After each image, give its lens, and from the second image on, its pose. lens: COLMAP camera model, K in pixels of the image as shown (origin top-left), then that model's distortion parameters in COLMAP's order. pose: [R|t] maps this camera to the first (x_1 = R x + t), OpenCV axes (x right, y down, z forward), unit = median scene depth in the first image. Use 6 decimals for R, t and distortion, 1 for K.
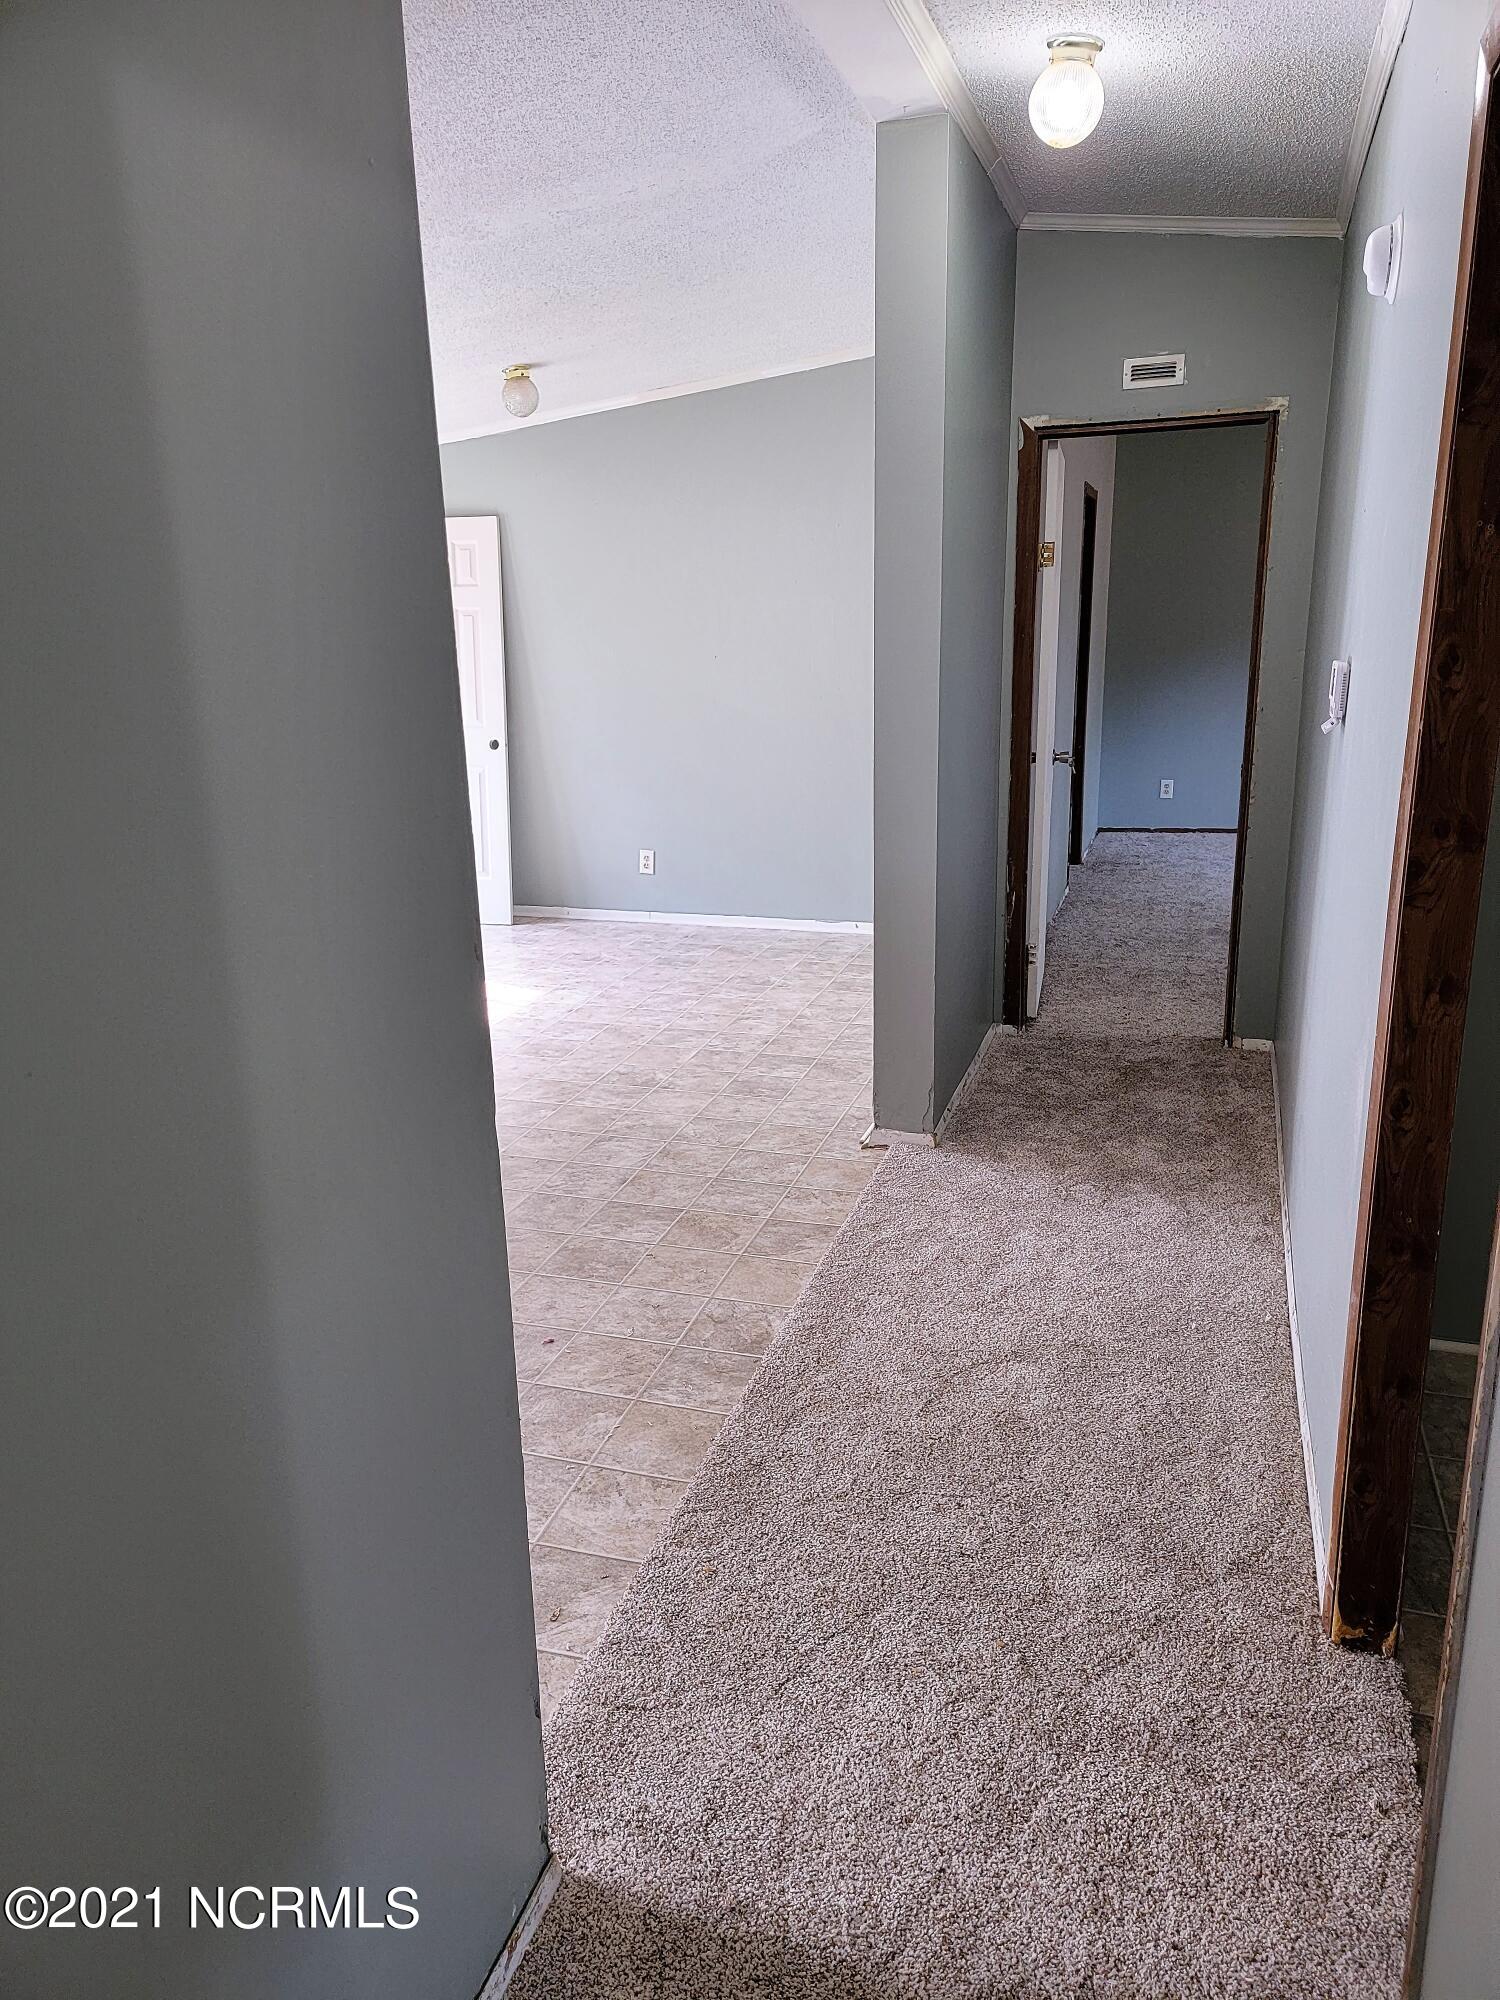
lens RADIAL K [[1365.1, 0, 793.5], [0, 1365.1, 999.3], [0, 0, 1]] dist [0.031466, 0.000296]
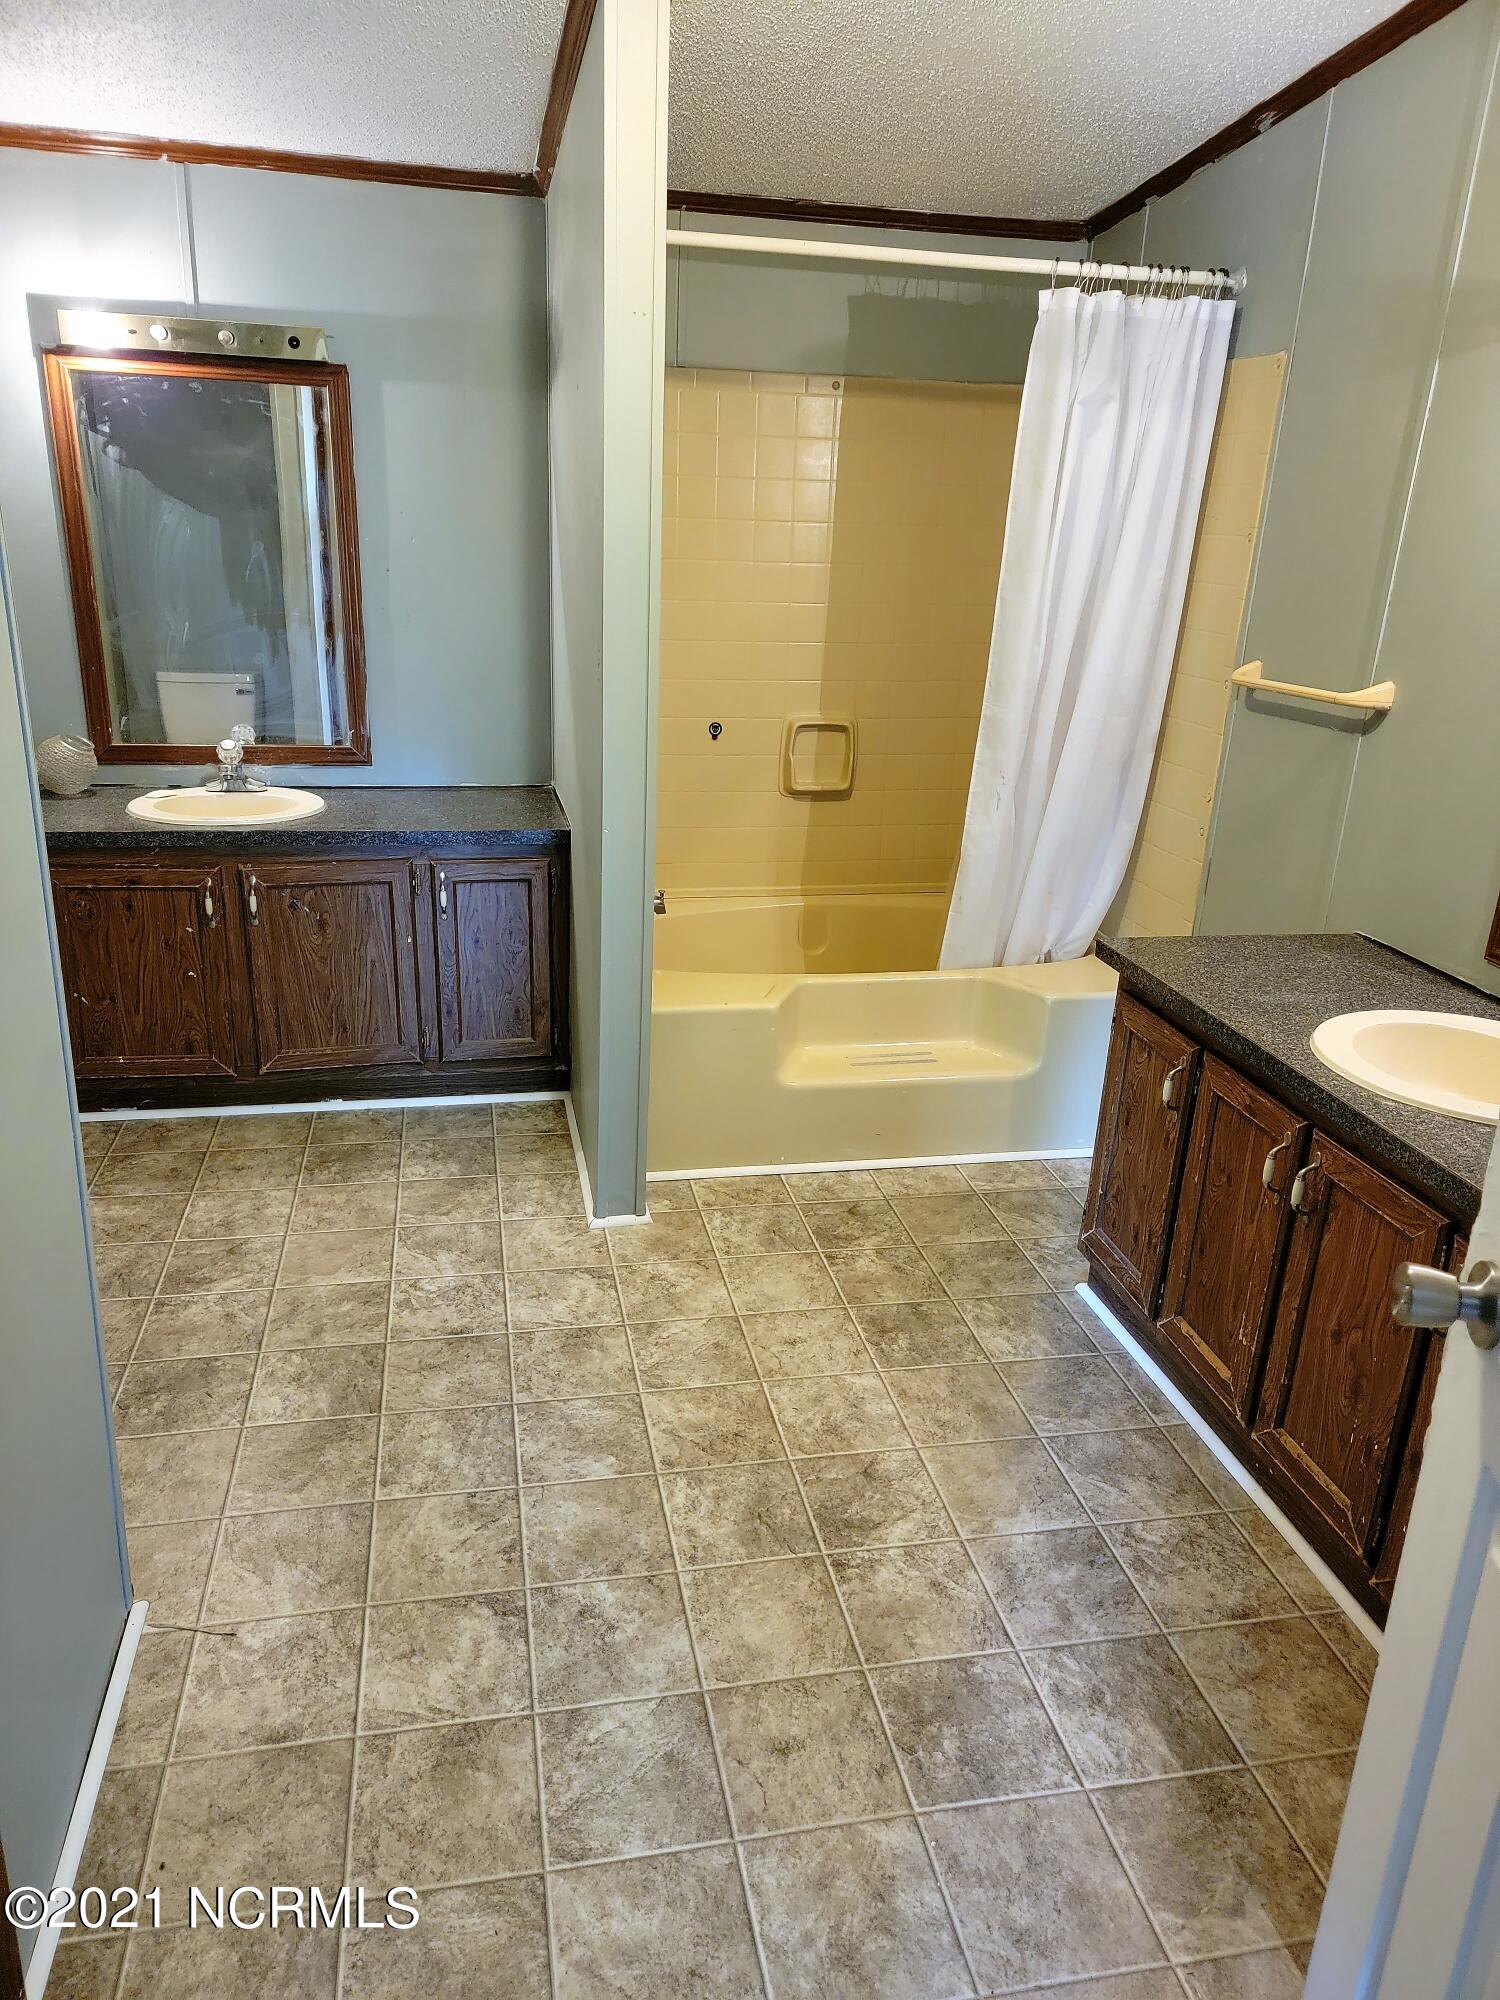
lens RADIAL K [[1365.1, 0, 793.5], [0, 1365.1, 999.3], [0, 0, 1]] dist [0.031466, 0.000296]
pose [[0.474338, 0.324114, -0.818507, 0.222761], [-0.291411, 0.935151, 0.201426, -0.210250], [0.830712, 0.142978, 0.538028, 0.753066]]
